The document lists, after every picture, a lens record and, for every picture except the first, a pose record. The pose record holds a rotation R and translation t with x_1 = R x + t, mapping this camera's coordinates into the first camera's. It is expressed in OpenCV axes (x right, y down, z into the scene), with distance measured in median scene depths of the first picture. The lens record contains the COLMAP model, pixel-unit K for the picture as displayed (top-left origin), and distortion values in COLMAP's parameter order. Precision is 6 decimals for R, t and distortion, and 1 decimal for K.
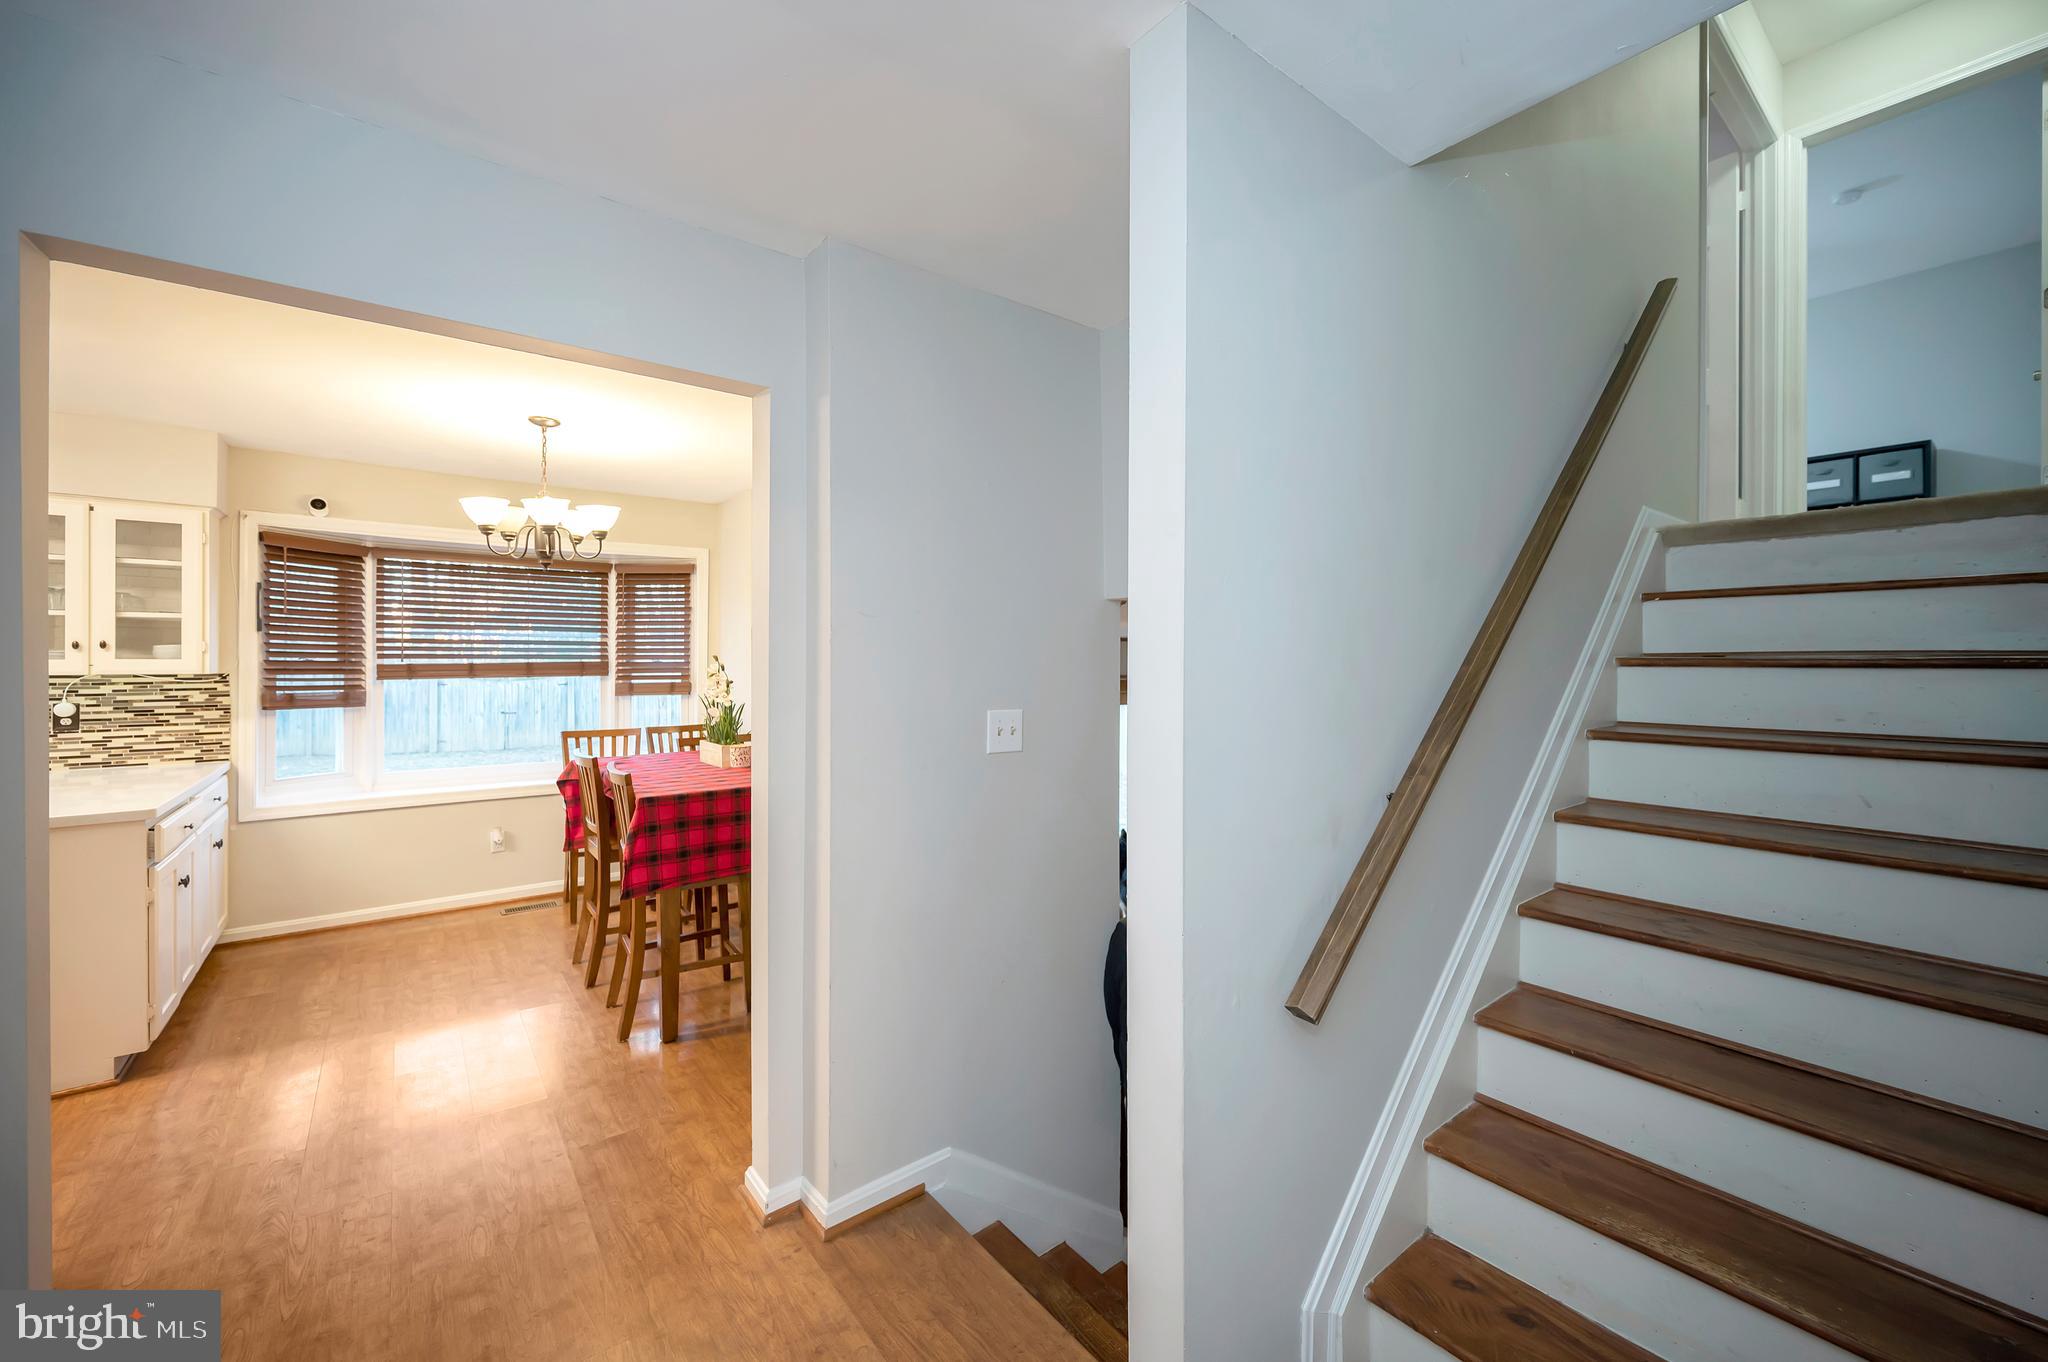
lens RADIAL K [[826.5, 0, 1033.1], [0, 826.5, 658.4], [0, 0, 1]] dist [-0.002761, -0.000035]
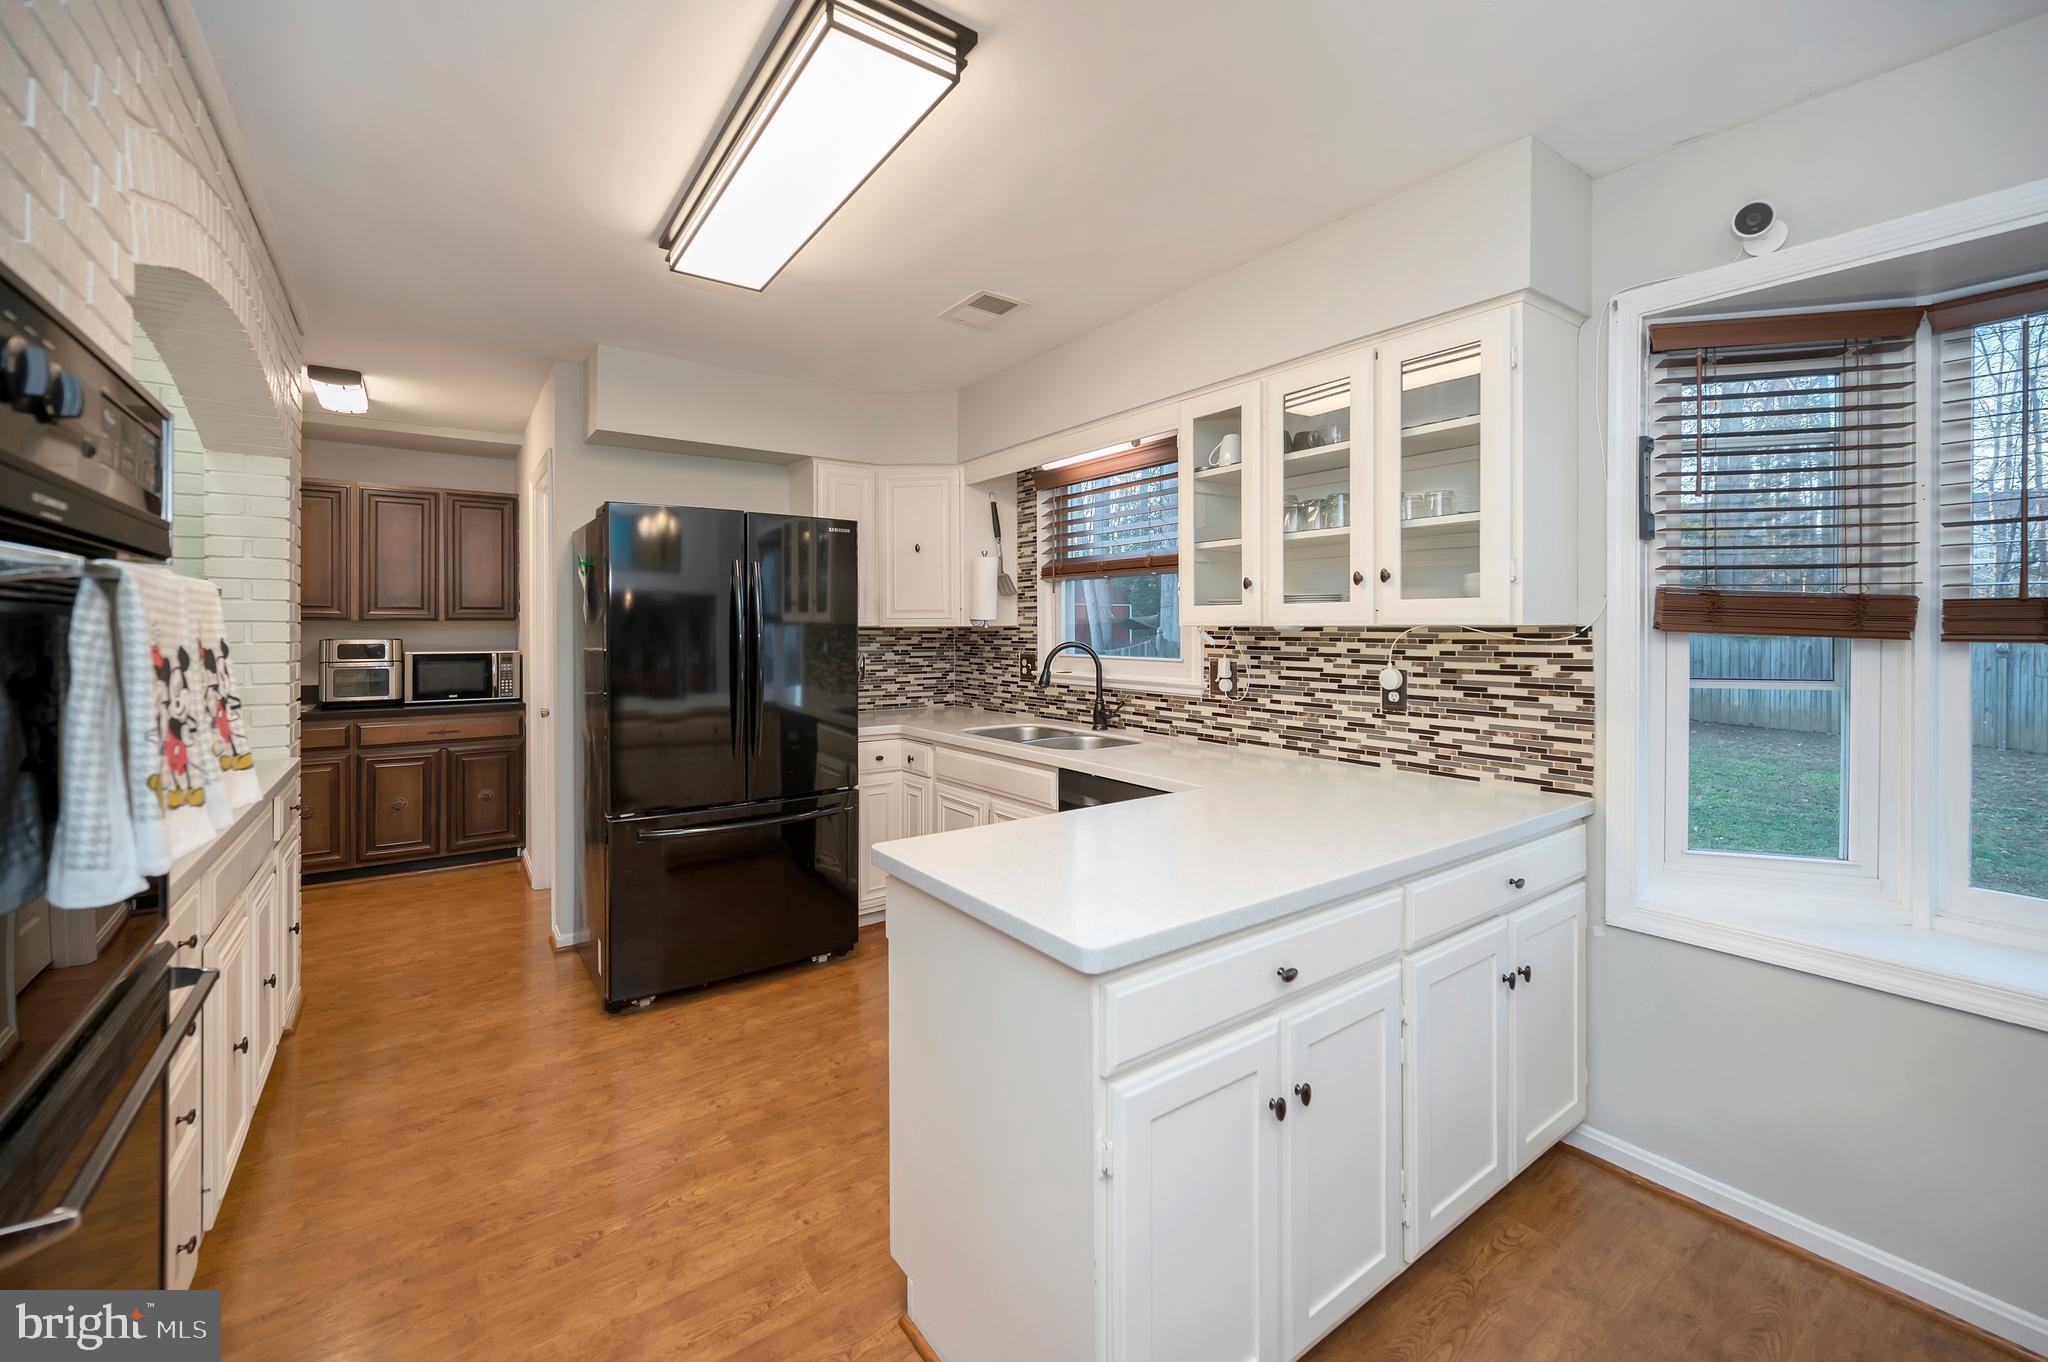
lens RADIAL K [[826.5, 0, 1056.9], [0, 826.5, 634.1], [0, 0, 1]] dist [-0.002761, -0.000035]
pose [[-0.018771, 0.007526, -0.999795, -0.474568], [0.002655, 0.999969, 0.007477, 0.019099], [0.999820, -0.002515, -0.018790, 0.701727]]
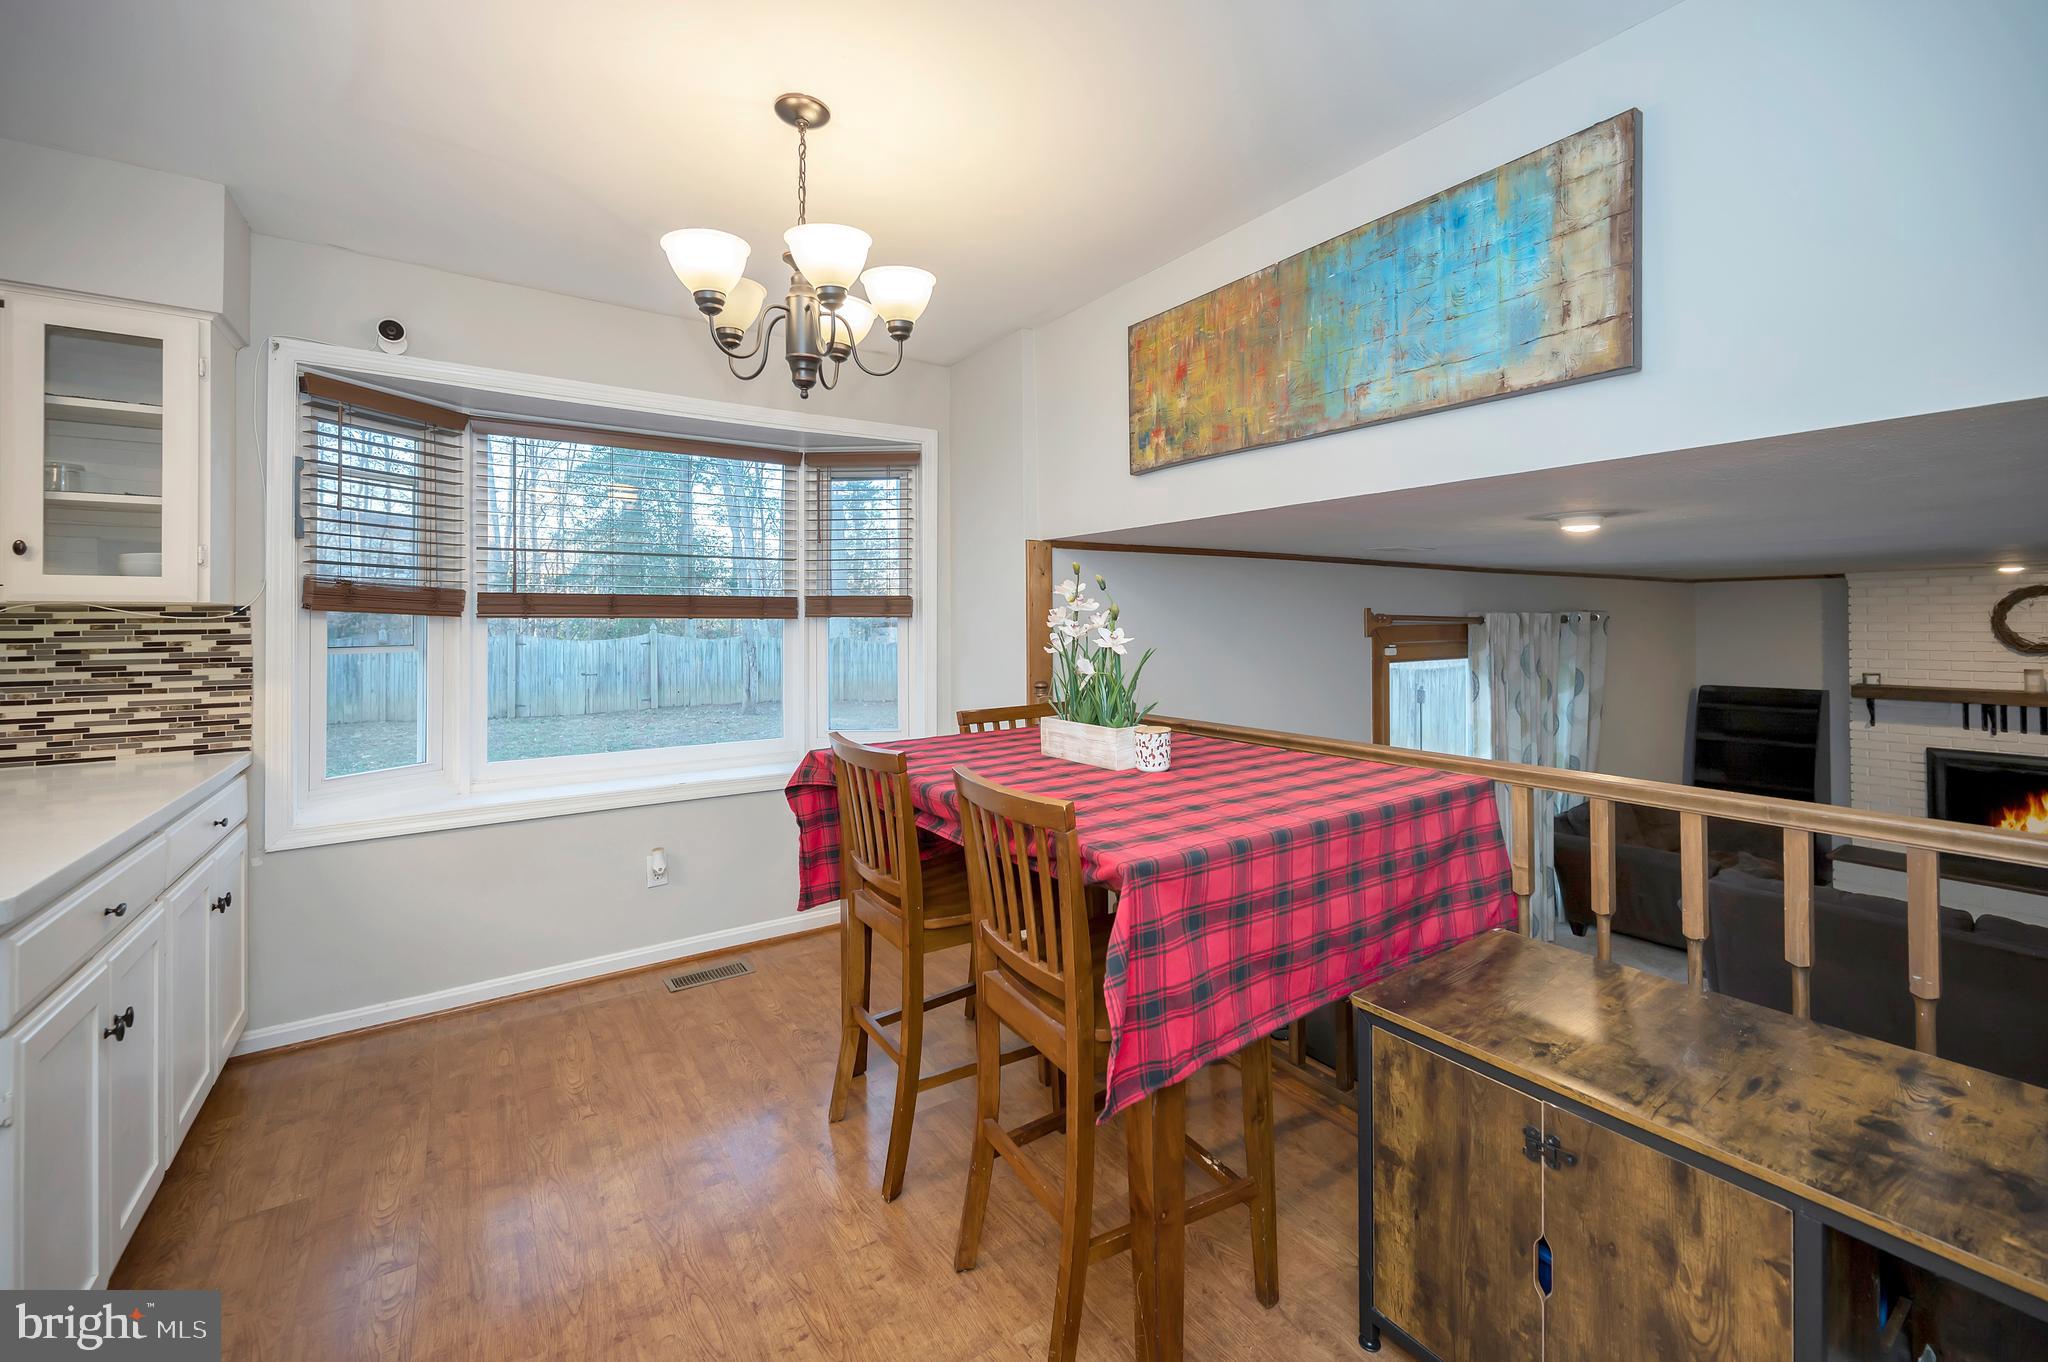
lens RADIAL K [[826.5, 0, 1026.2], [0, 826.5, 610.6], [0, 0, 1]] dist [-0.002761, -0.000035]
pose [[0.998183, -0.009097, -0.059562, -0.384032], [0.008478, 0.999908, -0.010633, 0.034068], [0.059653, 0.010109, 0.998168, 0.445190]]
